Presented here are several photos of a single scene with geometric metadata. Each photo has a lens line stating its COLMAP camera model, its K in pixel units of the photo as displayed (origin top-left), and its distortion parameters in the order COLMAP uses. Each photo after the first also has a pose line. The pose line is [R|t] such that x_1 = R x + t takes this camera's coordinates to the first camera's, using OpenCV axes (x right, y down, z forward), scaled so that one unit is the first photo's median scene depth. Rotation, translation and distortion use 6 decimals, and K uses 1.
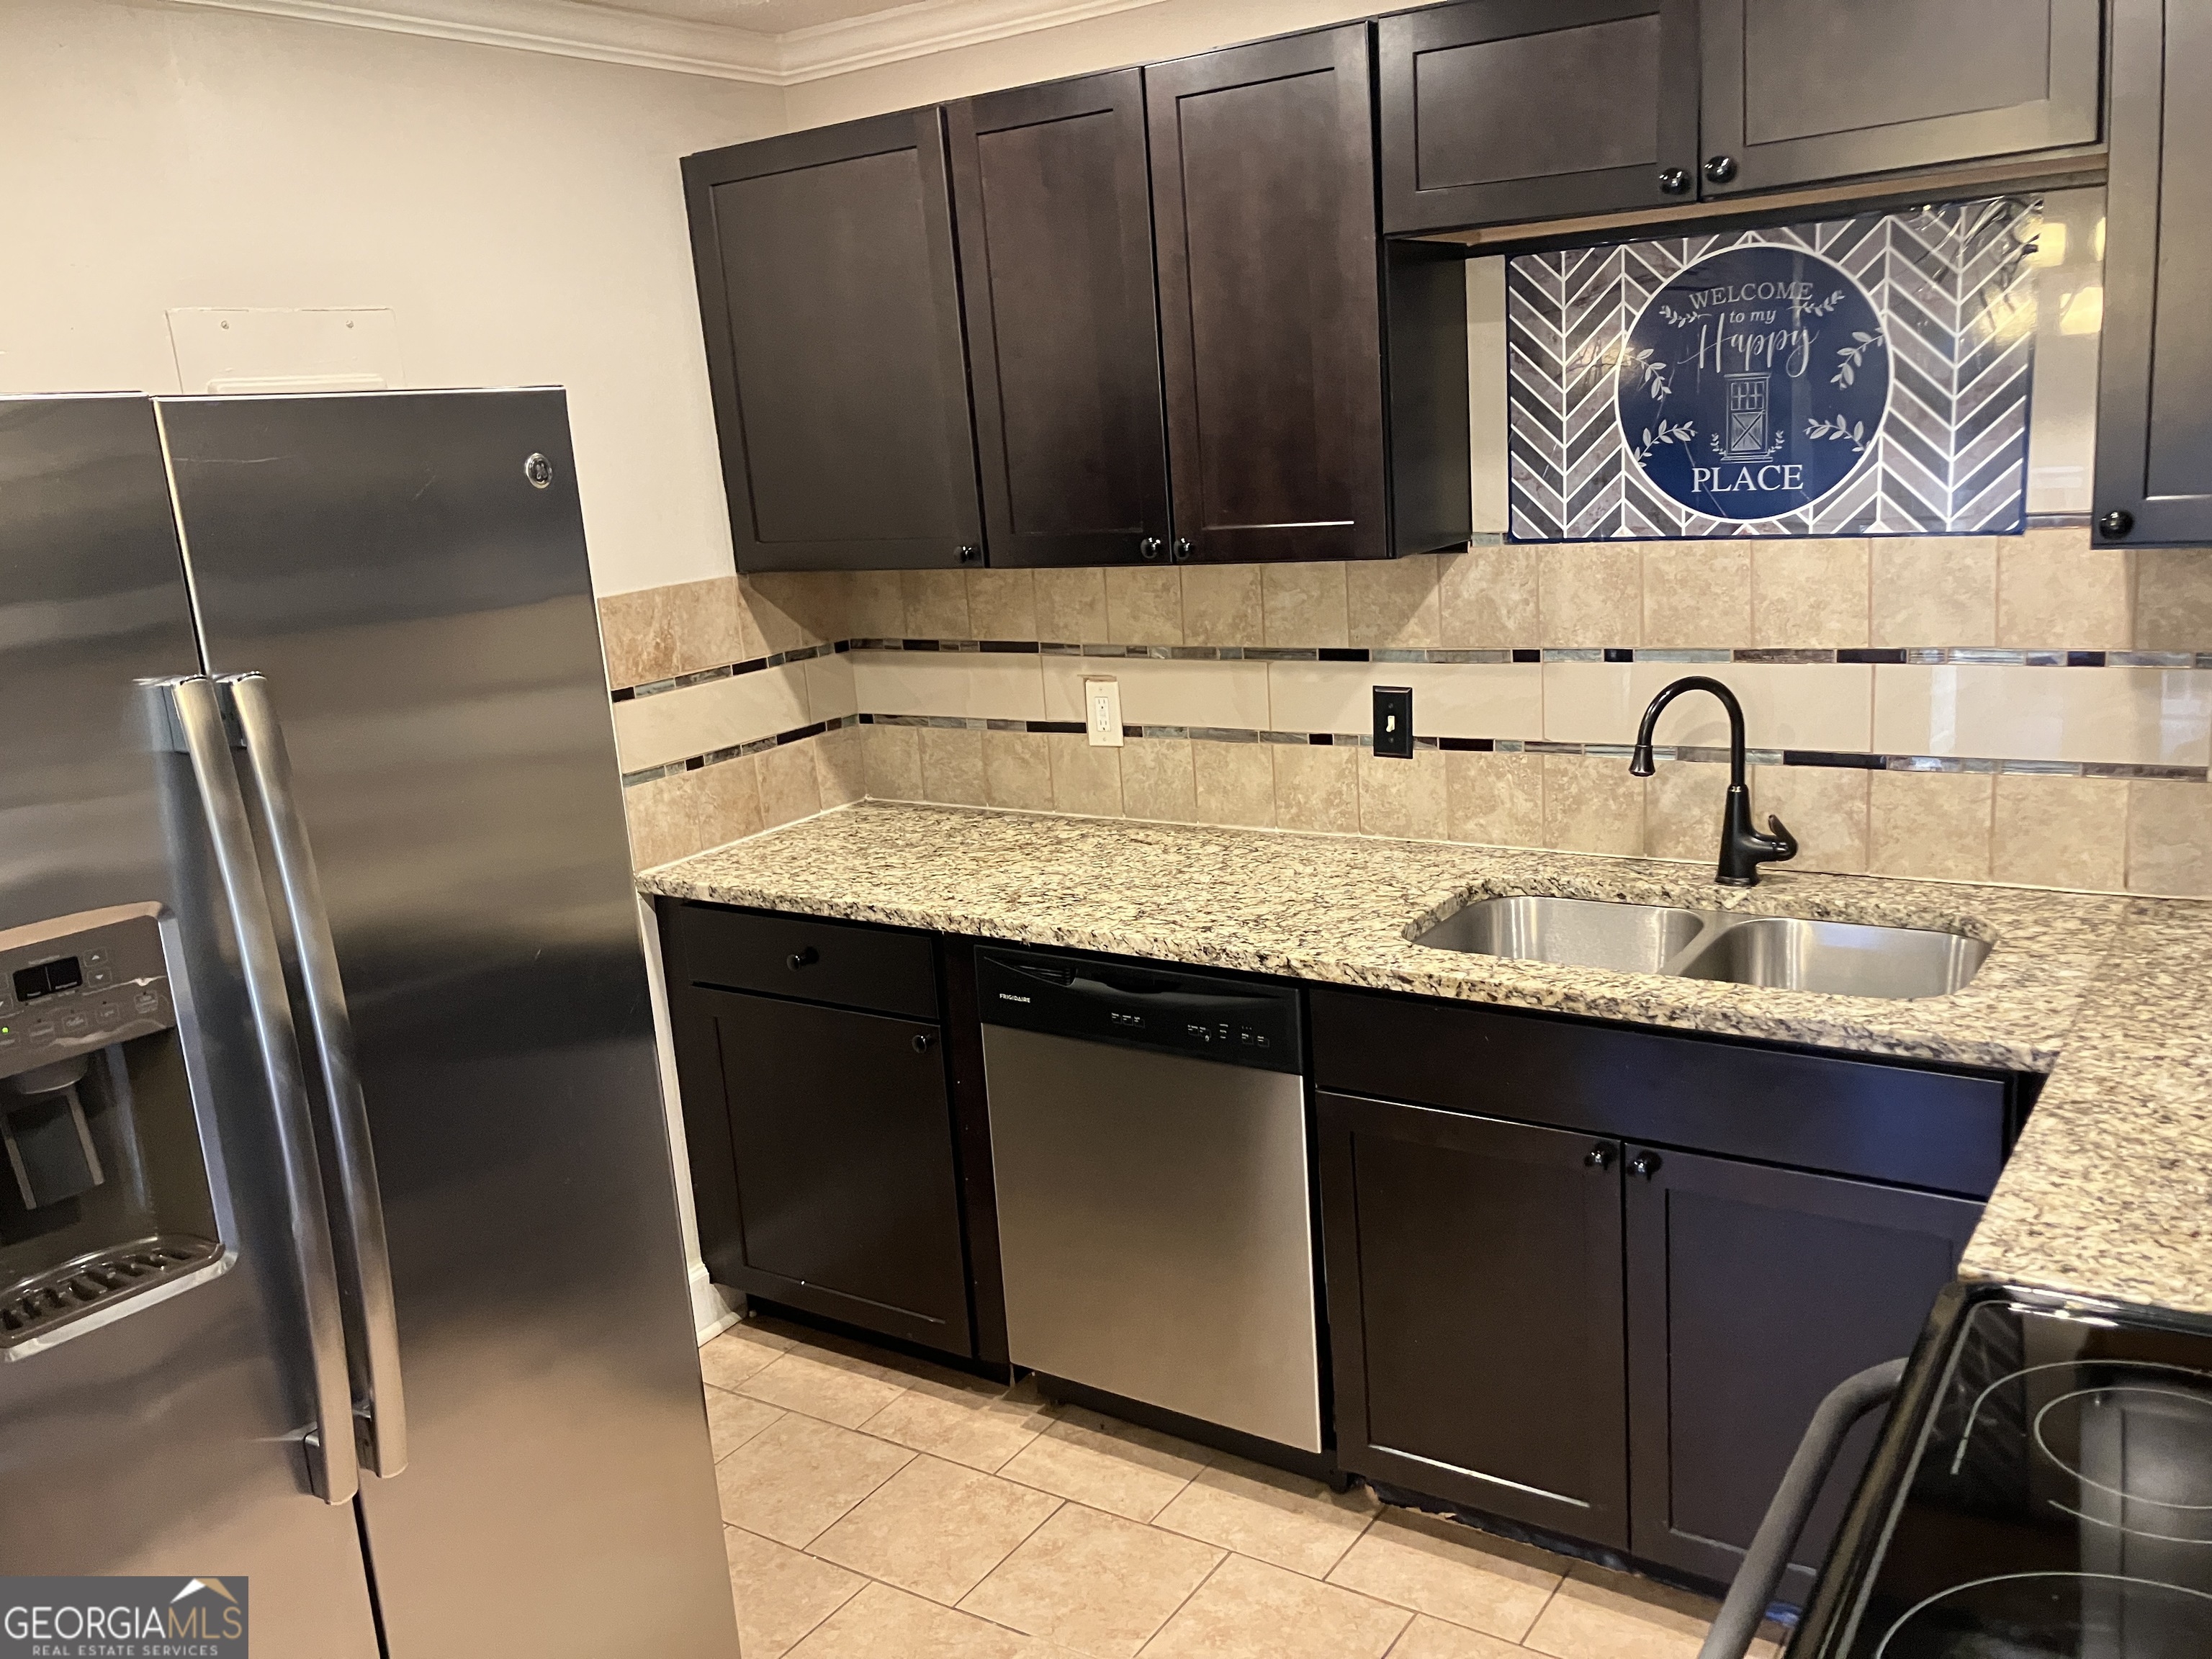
lens RADIAL K [[1809.0, 0, 1093.0], [0, 1809.0, 831.6], [0, 0, 1]] dist [0.057257, -0.084906]
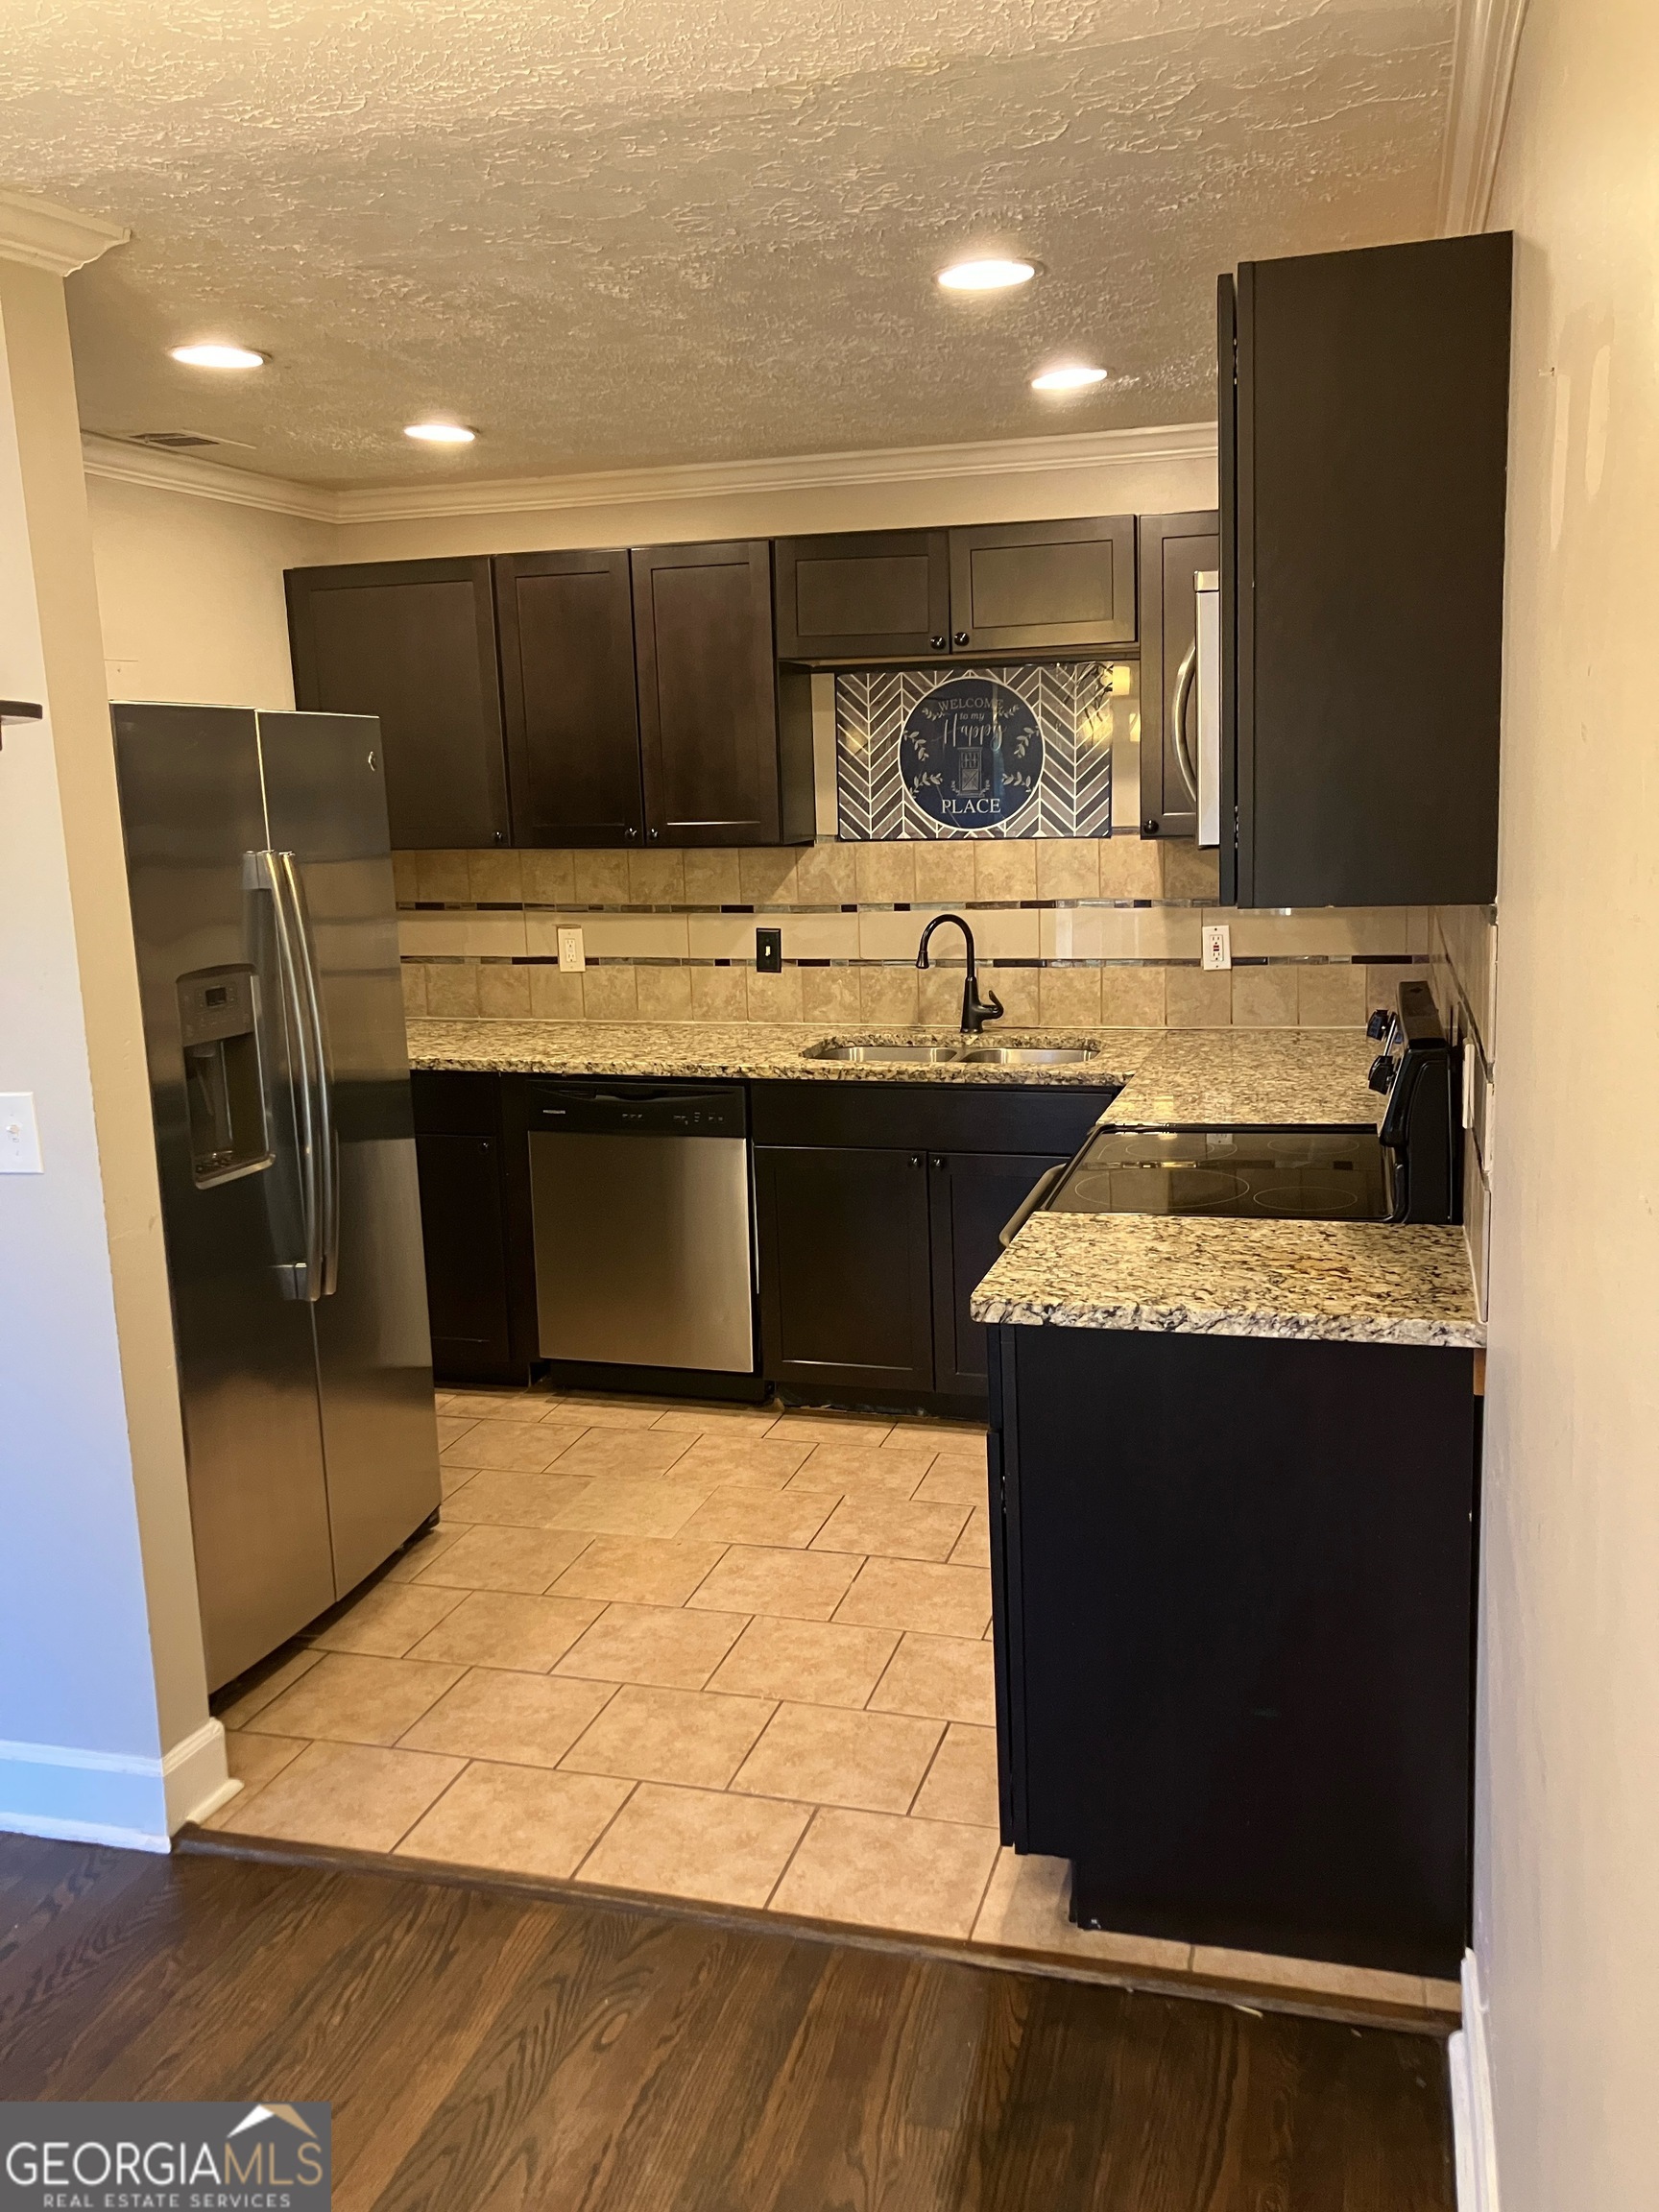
lens RADIAL K [[1809.0, 0, 831.6], [0, 1809.0, 1107.5], [0, 0, 1]] dist [0.057257, -0.084906]
pose [[0.950959, -0.011739, 0.309093, -0.320043], [0.028613, 0.998334, -0.050115, 0.184560], [-0.307989, 0.056502, 0.949711, -0.622725]]
